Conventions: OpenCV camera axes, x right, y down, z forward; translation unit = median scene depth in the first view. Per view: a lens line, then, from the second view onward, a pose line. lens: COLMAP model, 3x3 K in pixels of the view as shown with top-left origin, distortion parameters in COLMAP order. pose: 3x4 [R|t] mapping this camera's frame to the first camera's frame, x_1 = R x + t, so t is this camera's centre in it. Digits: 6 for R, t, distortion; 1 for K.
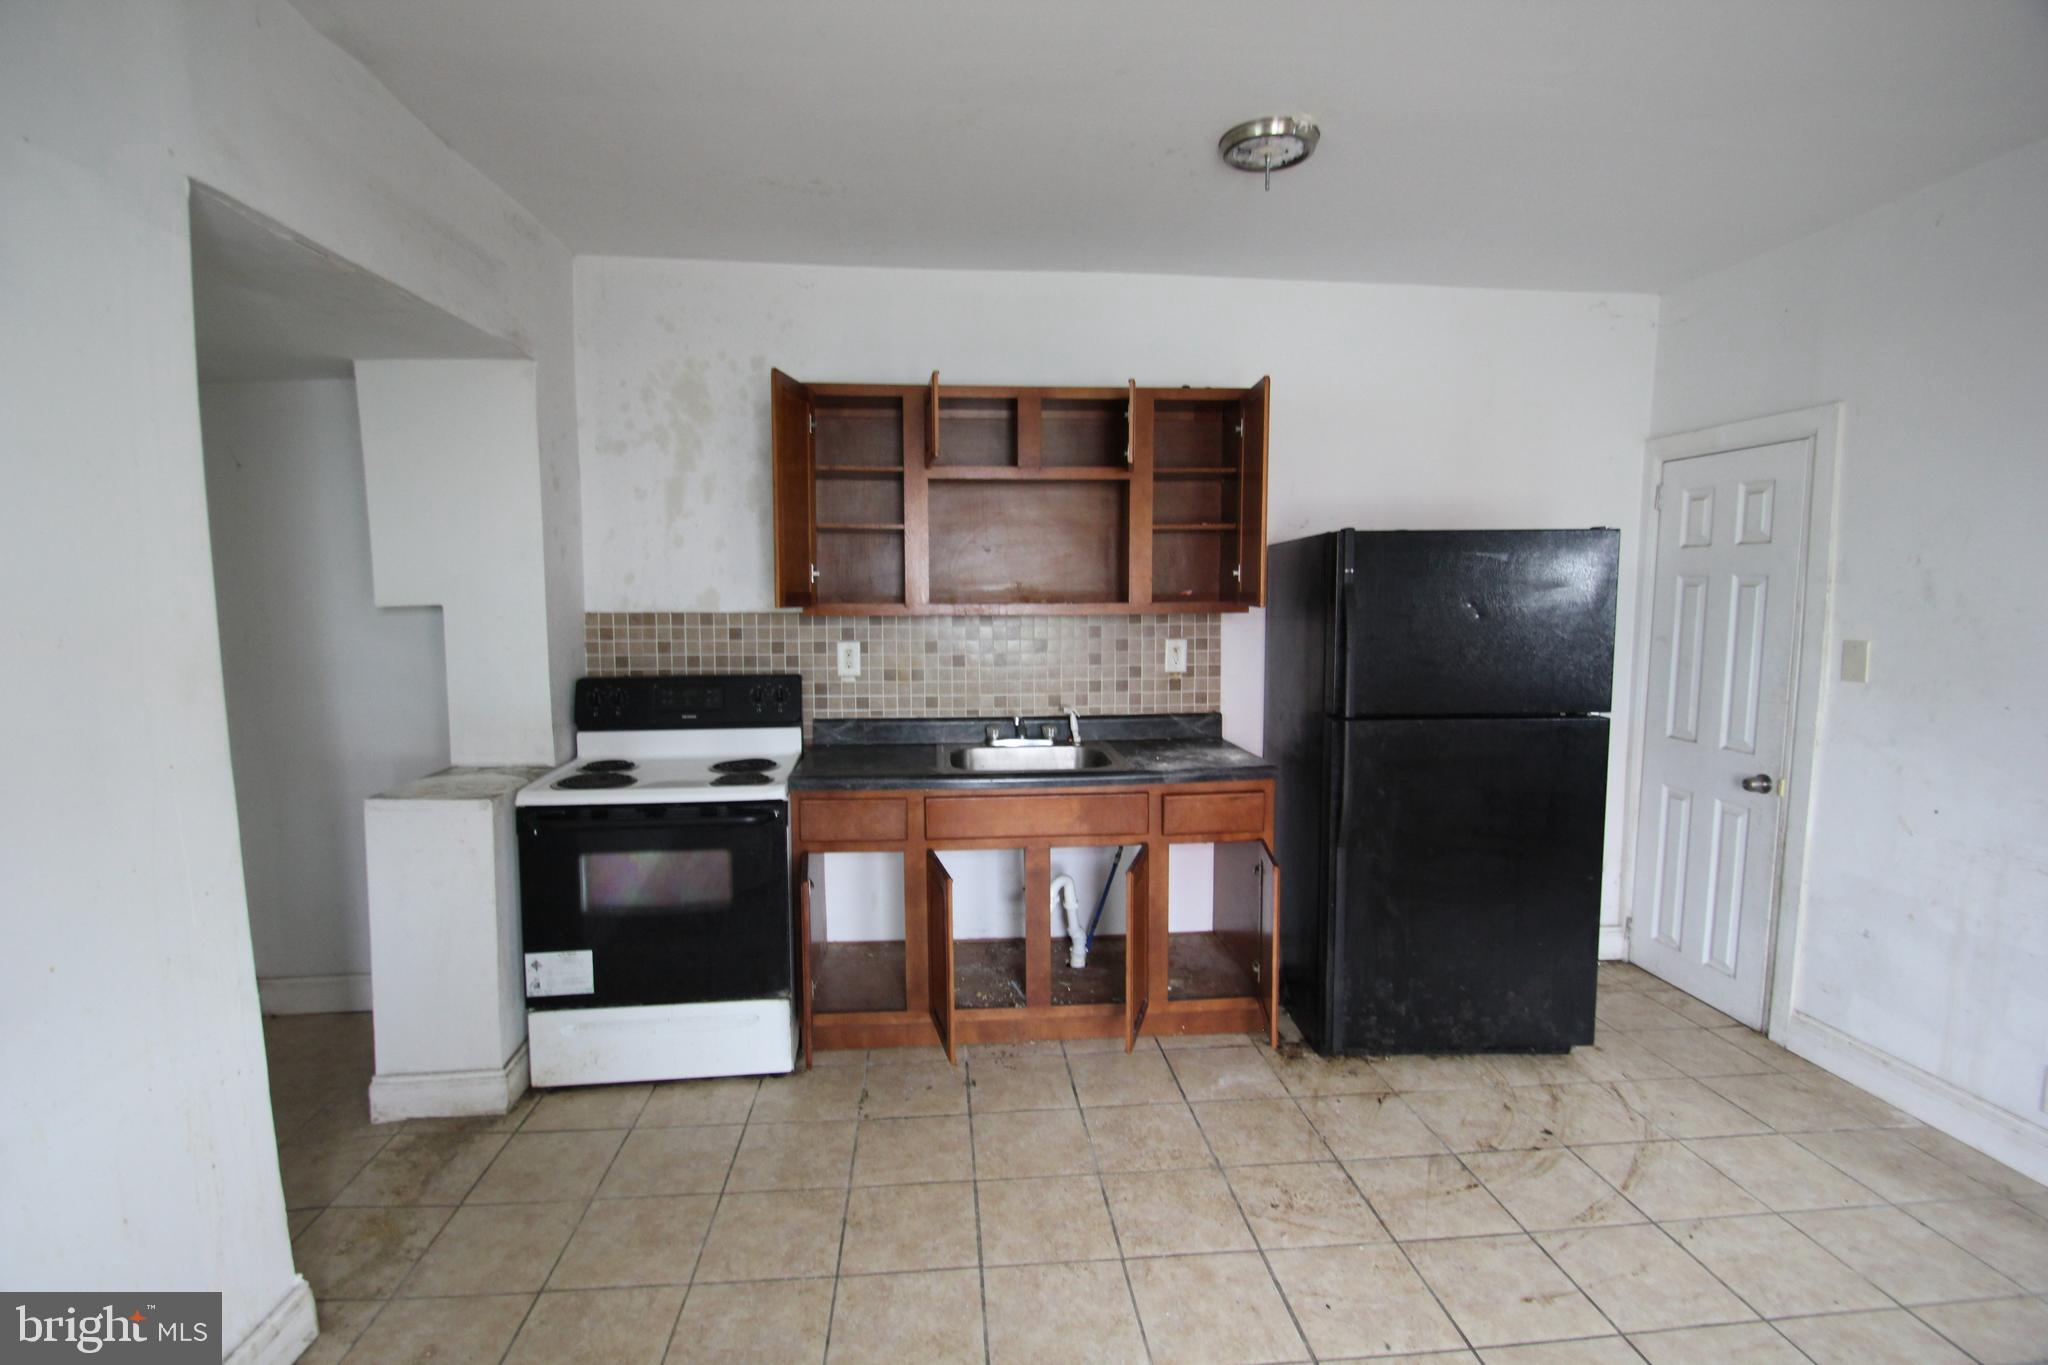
lens RADIAL K [[947.1, 0, 1007.9], [0, 947.1, 680.3], [0, 0, 1]] dist [0.005671, -0.012349]
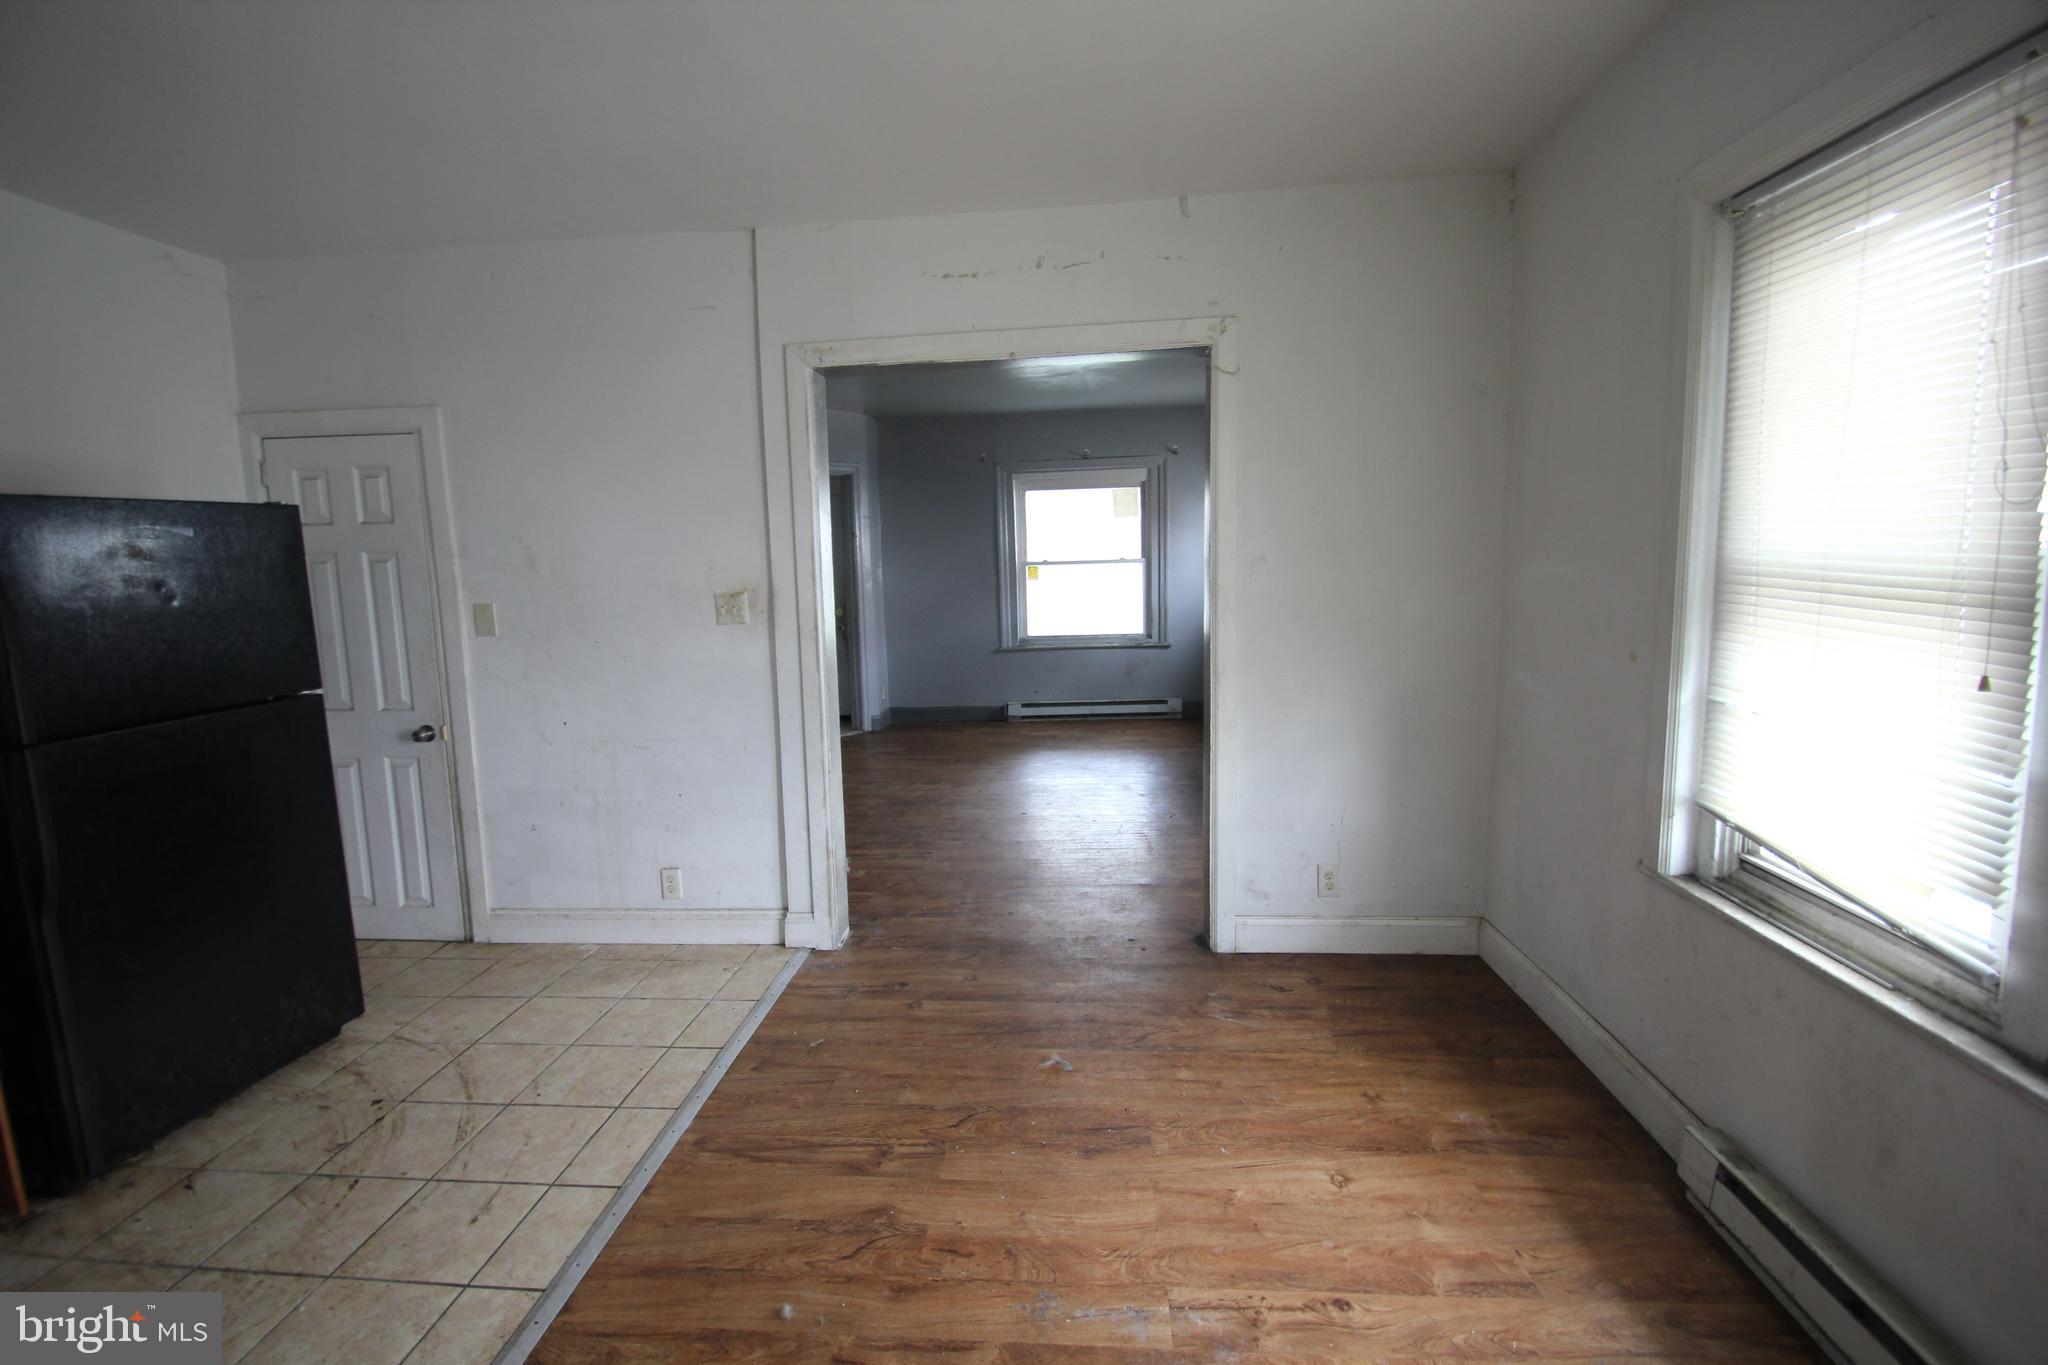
lens RADIAL K [[947.1, 0, 1007.9], [0, 947.1, 680.3], [0, 0, 1]] dist [0.005671, -0.012349]
pose [[0.174988, -0.134792, 0.975300, -0.213009], [0.117133, 0.986399, 0.115310, -0.005079], [-0.977578, 0.094062, 0.188397, 0.094596]]
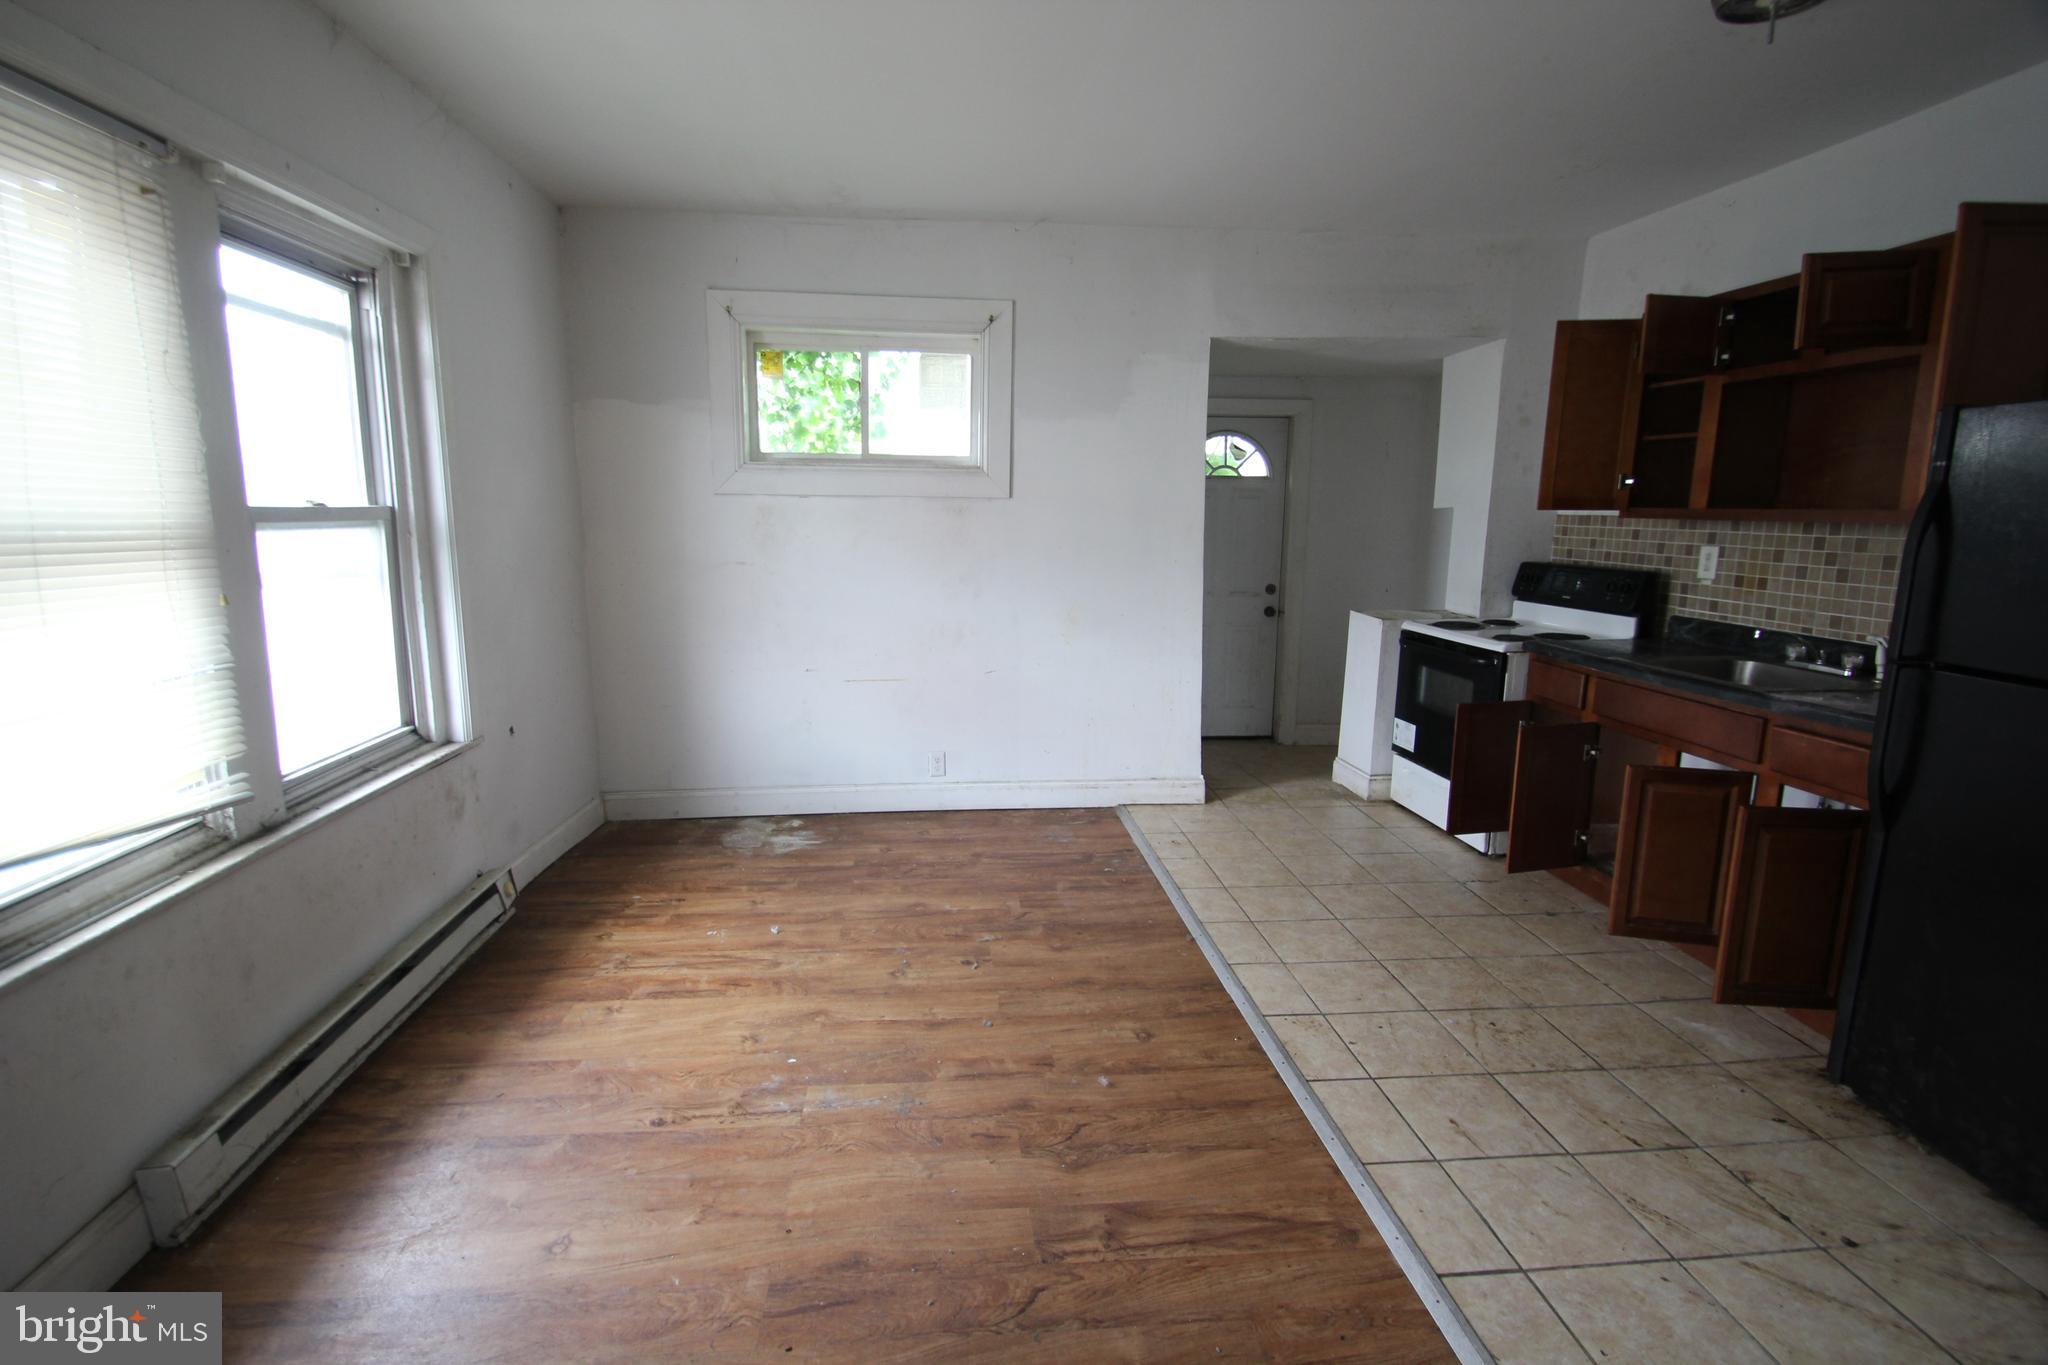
lens RADIAL K [[947.1, 0, 1007.9], [0, 947.1, 680.3], [0, 0, 1]] dist [0.005671, -0.012349]
pose [[-0.002268, 0.180763, -0.983524, 1.062159], [-0.095006, 0.979039, 0.180158, -0.011740], [0.995474, 0.093850, 0.014953, 0.270233]]
